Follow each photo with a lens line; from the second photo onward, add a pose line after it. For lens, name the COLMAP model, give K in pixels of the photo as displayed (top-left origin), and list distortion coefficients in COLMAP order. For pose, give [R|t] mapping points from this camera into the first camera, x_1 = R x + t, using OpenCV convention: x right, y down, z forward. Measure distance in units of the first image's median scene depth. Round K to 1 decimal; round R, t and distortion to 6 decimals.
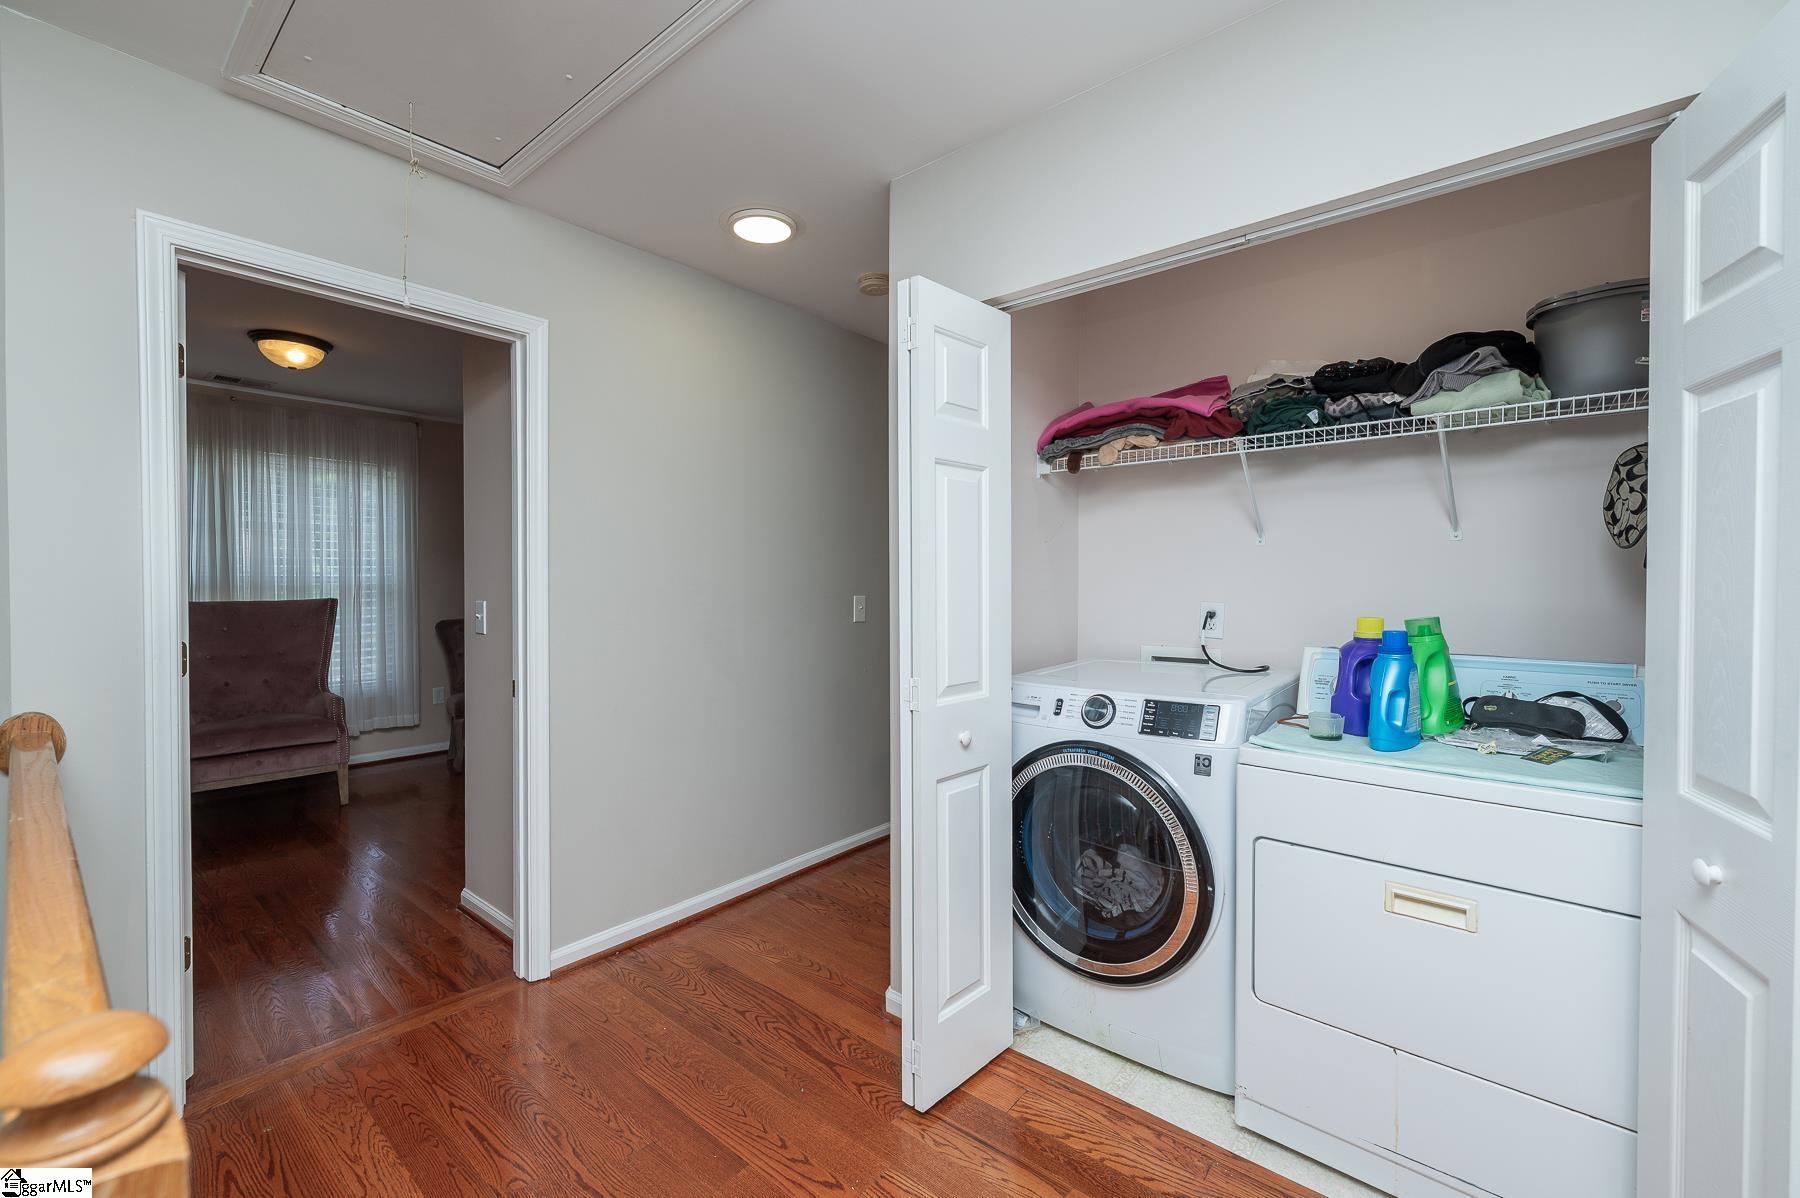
lens RADIAL K [[731.4, 0, 890.9], [0, 731.4, 598.0], [0, 0, 1]] dist [-0.000783, -0.000597]
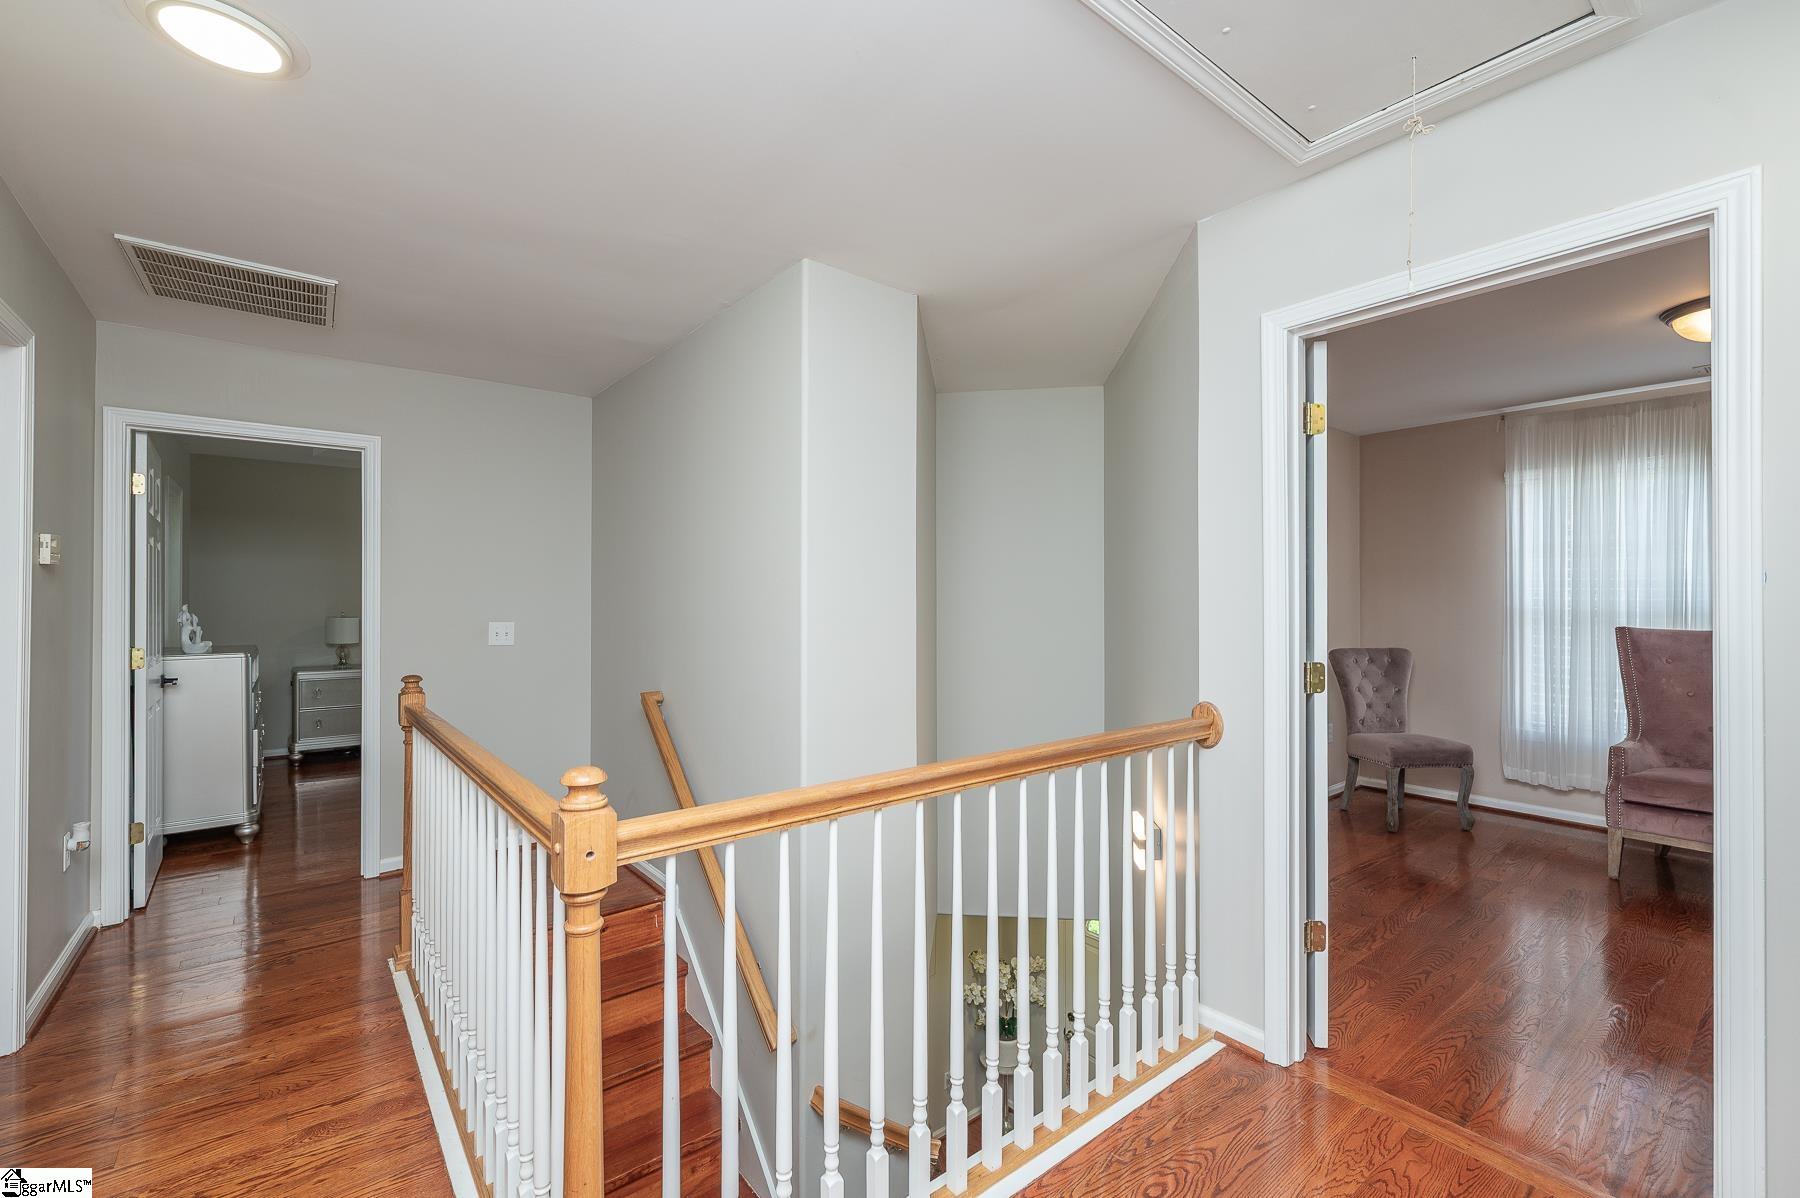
lens RADIAL K [[775.8, 0, 900.0], [0, 775.8, 599.0], [0, 0, 1]] dist [0.000260, 0.000069]
pose [[-0.198761, -0.011197, -0.979984, 0.309889], [-0.018314, 0.999803, -0.007709, -0.014491], [0.979877, 0.016415, -0.198927, 0.513423]]
